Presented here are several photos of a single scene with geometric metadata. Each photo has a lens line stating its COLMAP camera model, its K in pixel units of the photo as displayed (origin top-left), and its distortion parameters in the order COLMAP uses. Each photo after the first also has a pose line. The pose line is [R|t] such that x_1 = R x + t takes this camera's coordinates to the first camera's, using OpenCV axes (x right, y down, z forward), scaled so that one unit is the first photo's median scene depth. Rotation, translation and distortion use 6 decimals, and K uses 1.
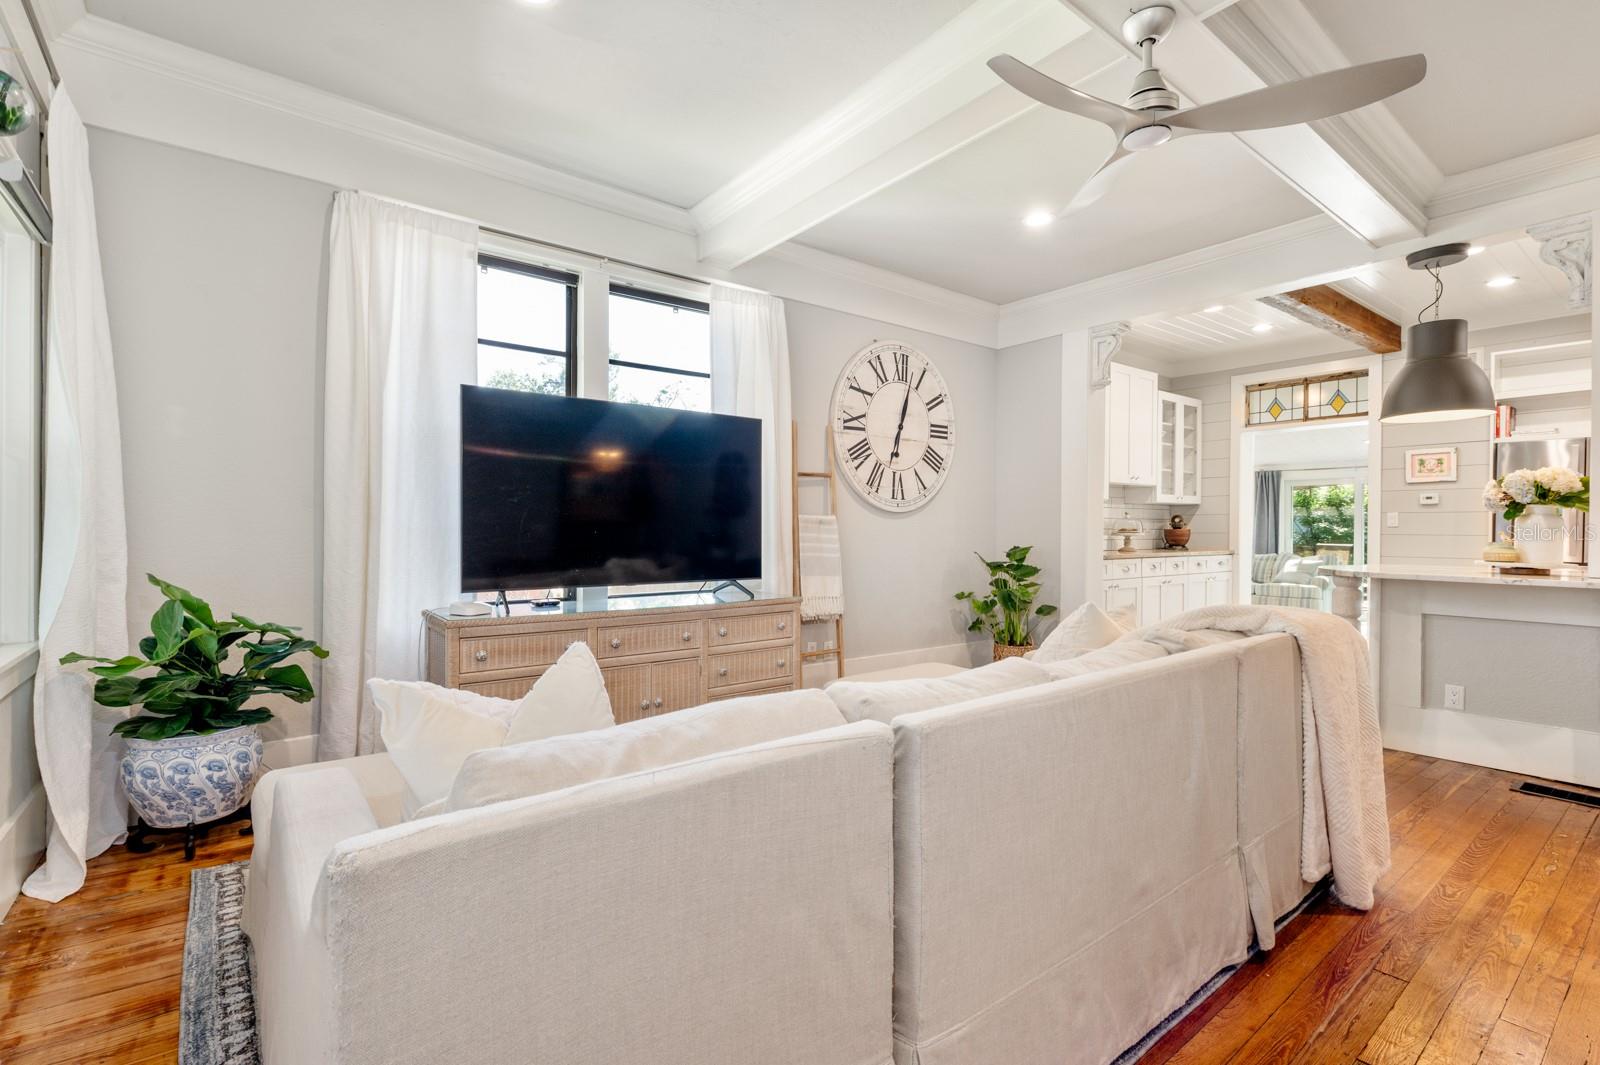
lens RADIAL K [[732.8, 0, 808.2], [0, 732.8, 527.2], [0, 0, 1]] dist [0.013538, -0.004770]
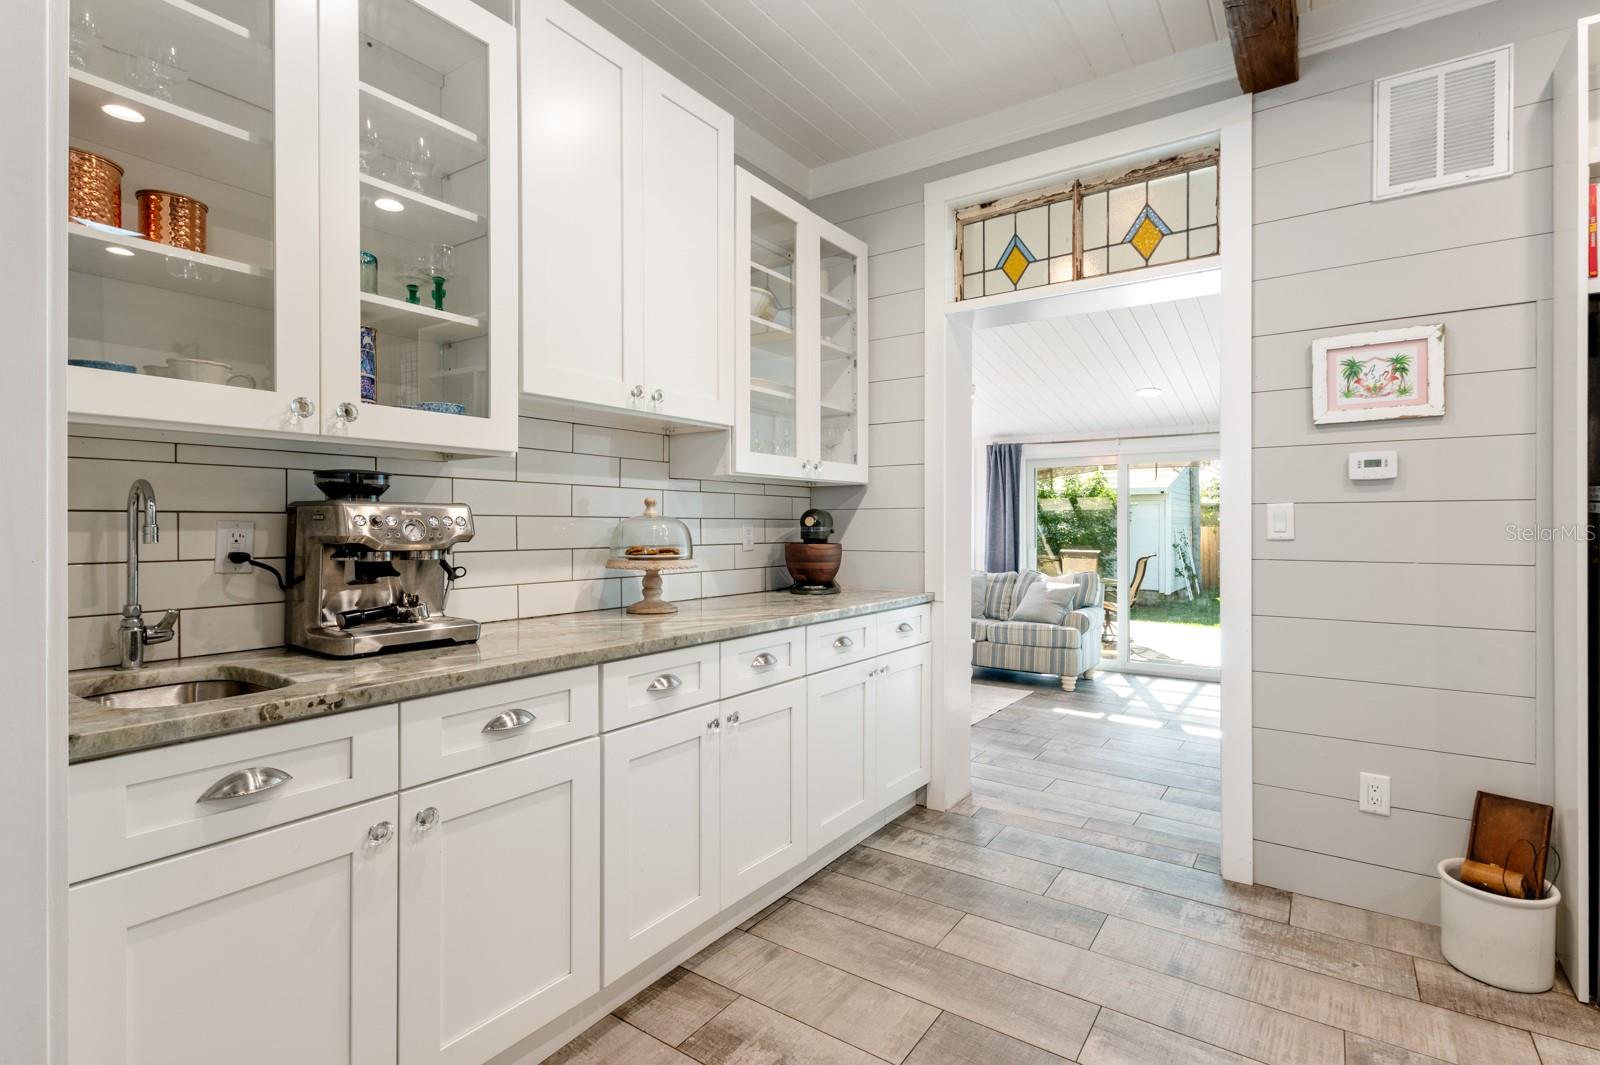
lens RADIAL K [[758.8, 0, 806.7], [0, 758.8, 528.8], [0, 0, 1]] dist [0.005147, -0.000295]
pose [[0.955434, -0.005411, 0.295155, 0.546416], [0.003999, 0.999977, 0.005389, -0.011600], [-0.295178, -0.003968, 0.955434, 0.863917]]
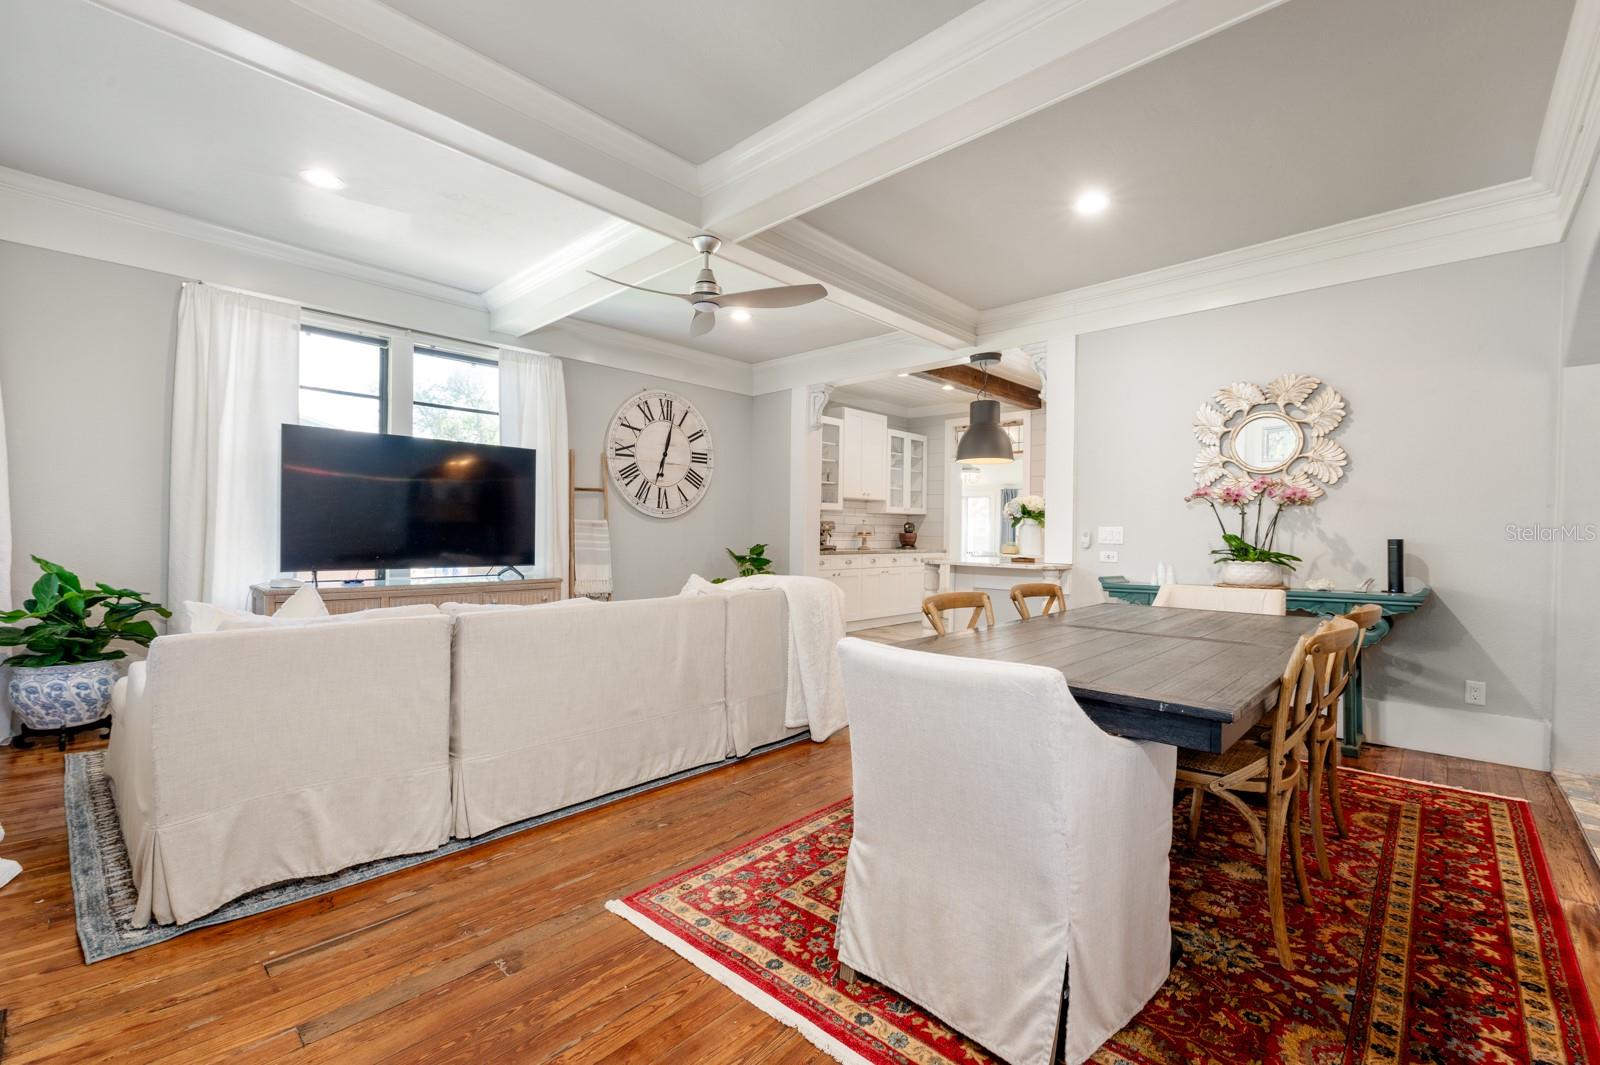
lens RADIAL K [[681.5, 0, 807.5], [0, 681.5, 529.2], [0, 0, 1]] dist [0.016319, -0.007122]
pose [[0.988362, 0.009874, 0.151801, 0.201216], [-0.009638, 0.999951, -0.002294, 0.000273], [-0.151816, 0.000804, 0.988408, -0.279537]]
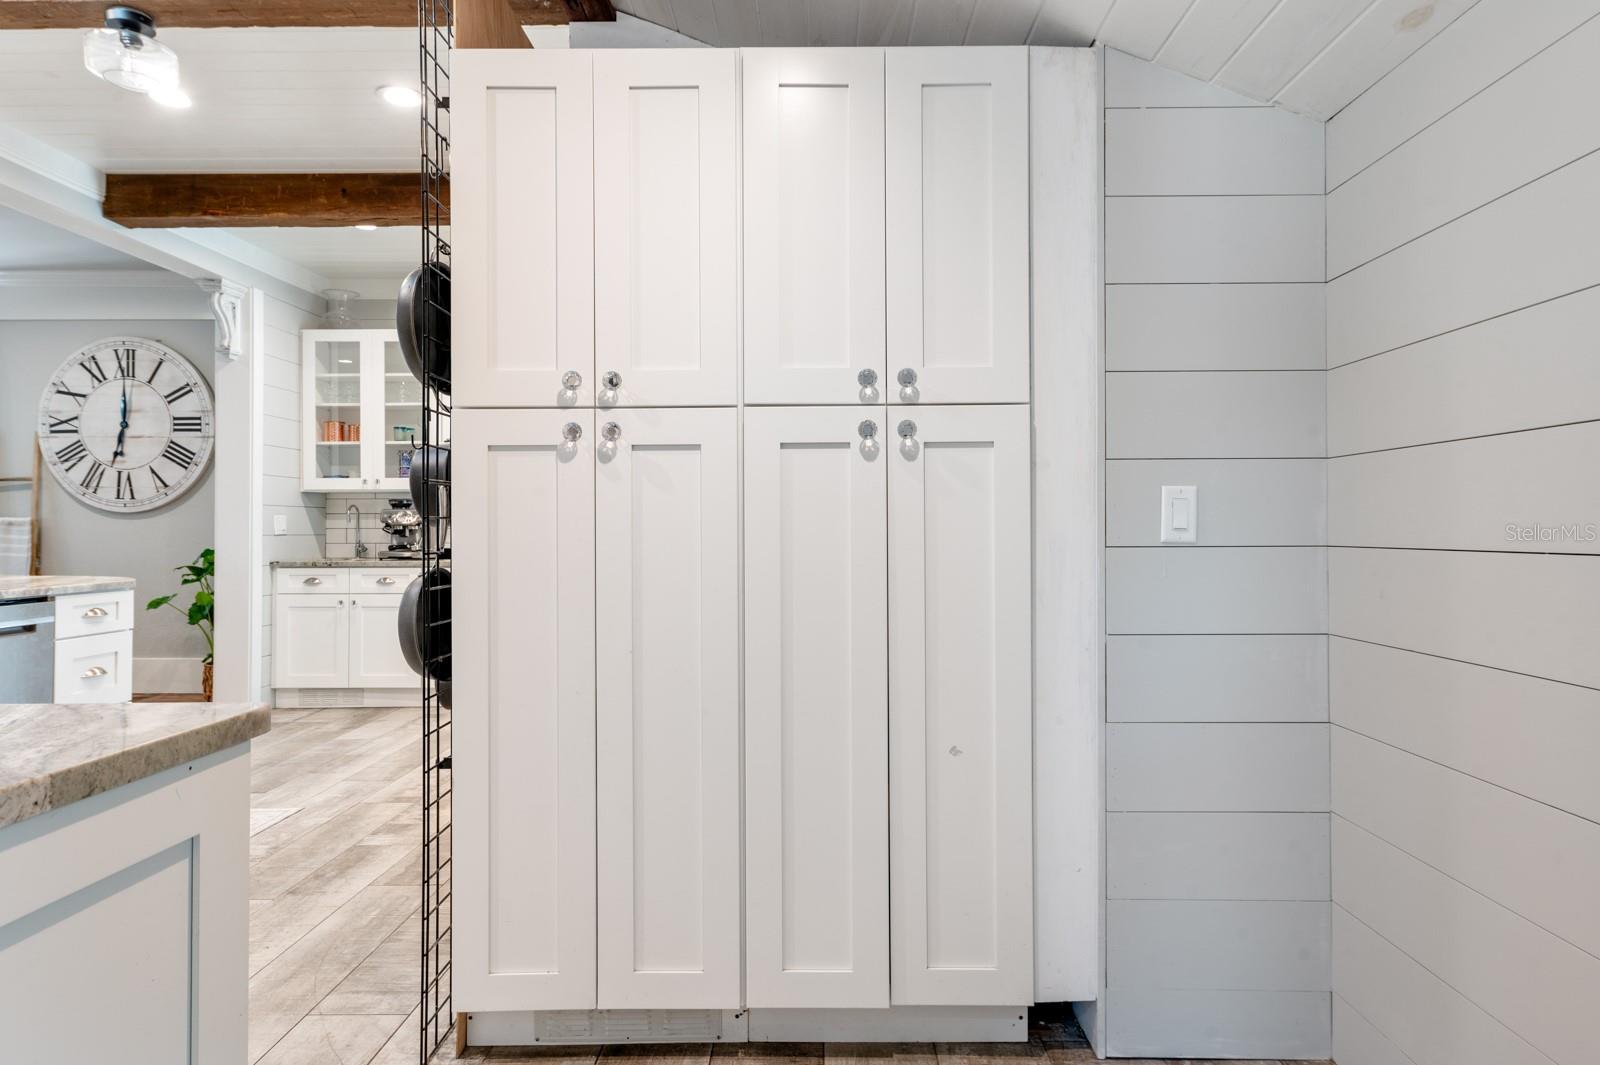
lens RADIAL K [[892.4, 0, 812.2], [0, 892.4, 521.4], [0, 0, 1]] dist [0.015042, -0.001221]
pose [[0.779853, -0.009779, -0.625886, 1.628714], [0.005515, 0.999946, -0.008752, 0.006873], [0.625939, 0.003373, 0.779865, 0.661137]]
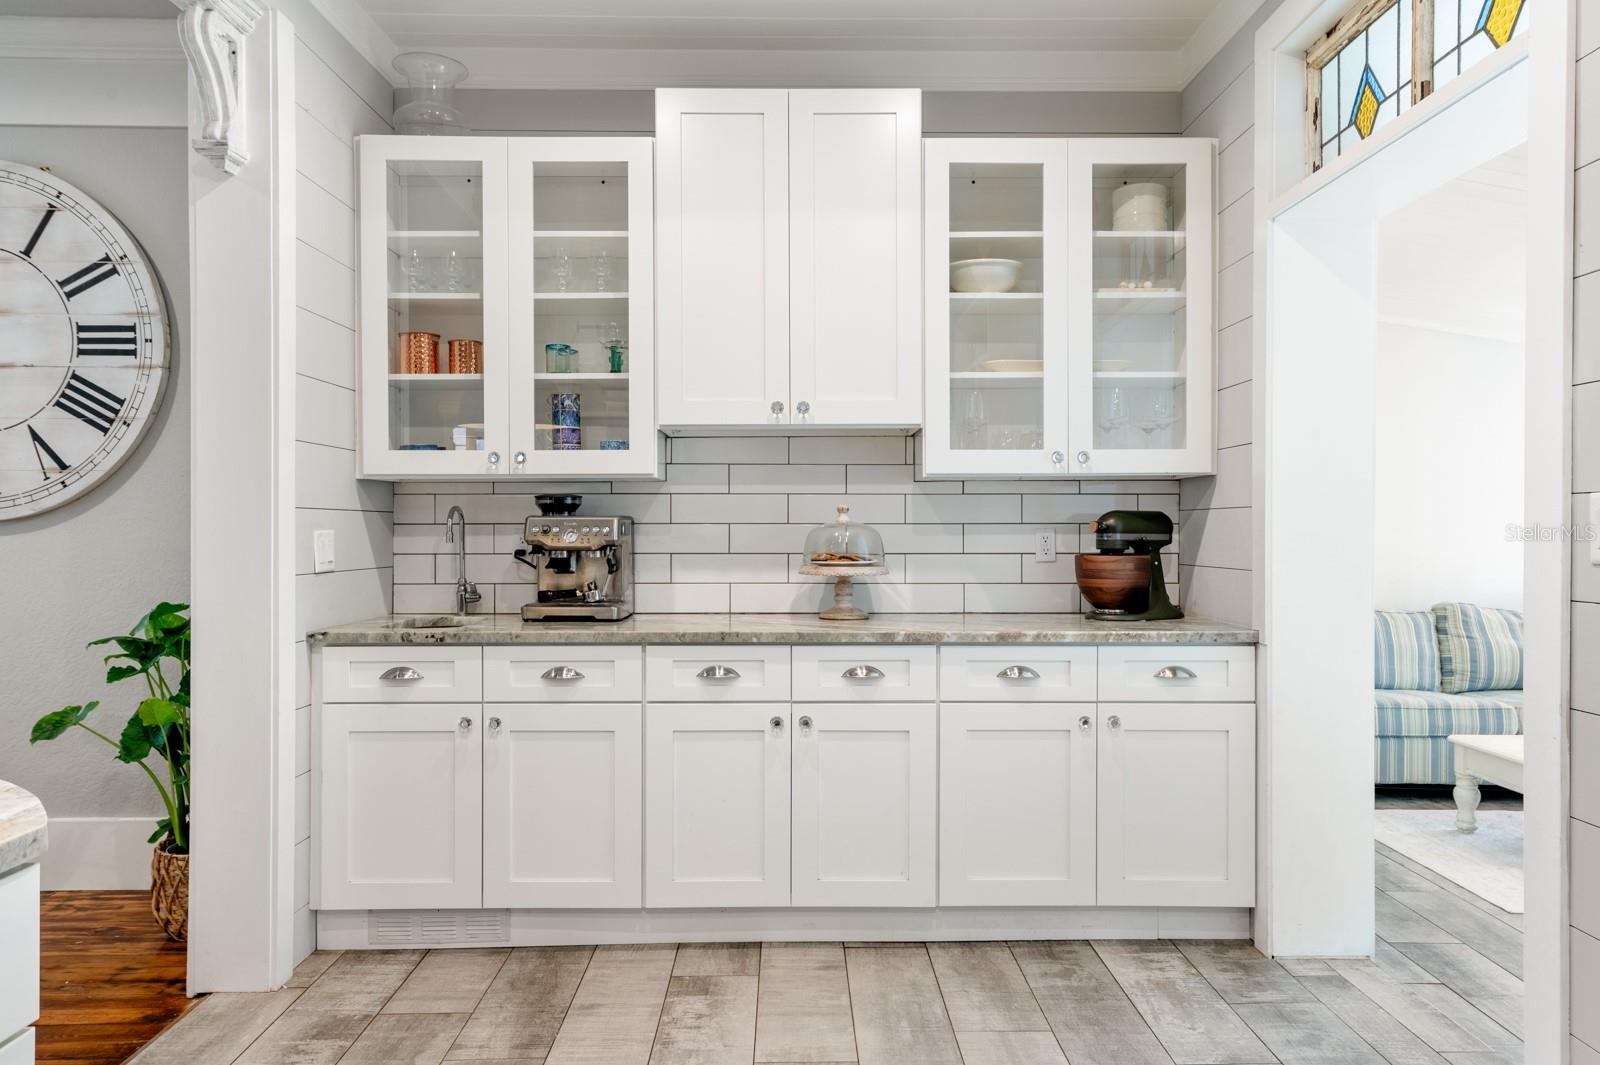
lens RADIAL K [[1034.9, 0, 806.5], [0, 1034.9, 530.3], [0, 0, 1]] dist [0.014061, 0.005172]
pose [[0.794958, -0.002212, -0.606661, 0.987272], [0.004534, 0.999987, 0.002296, -0.014173], [0.606648, -0.004576, 0.794957, 0.813565]]
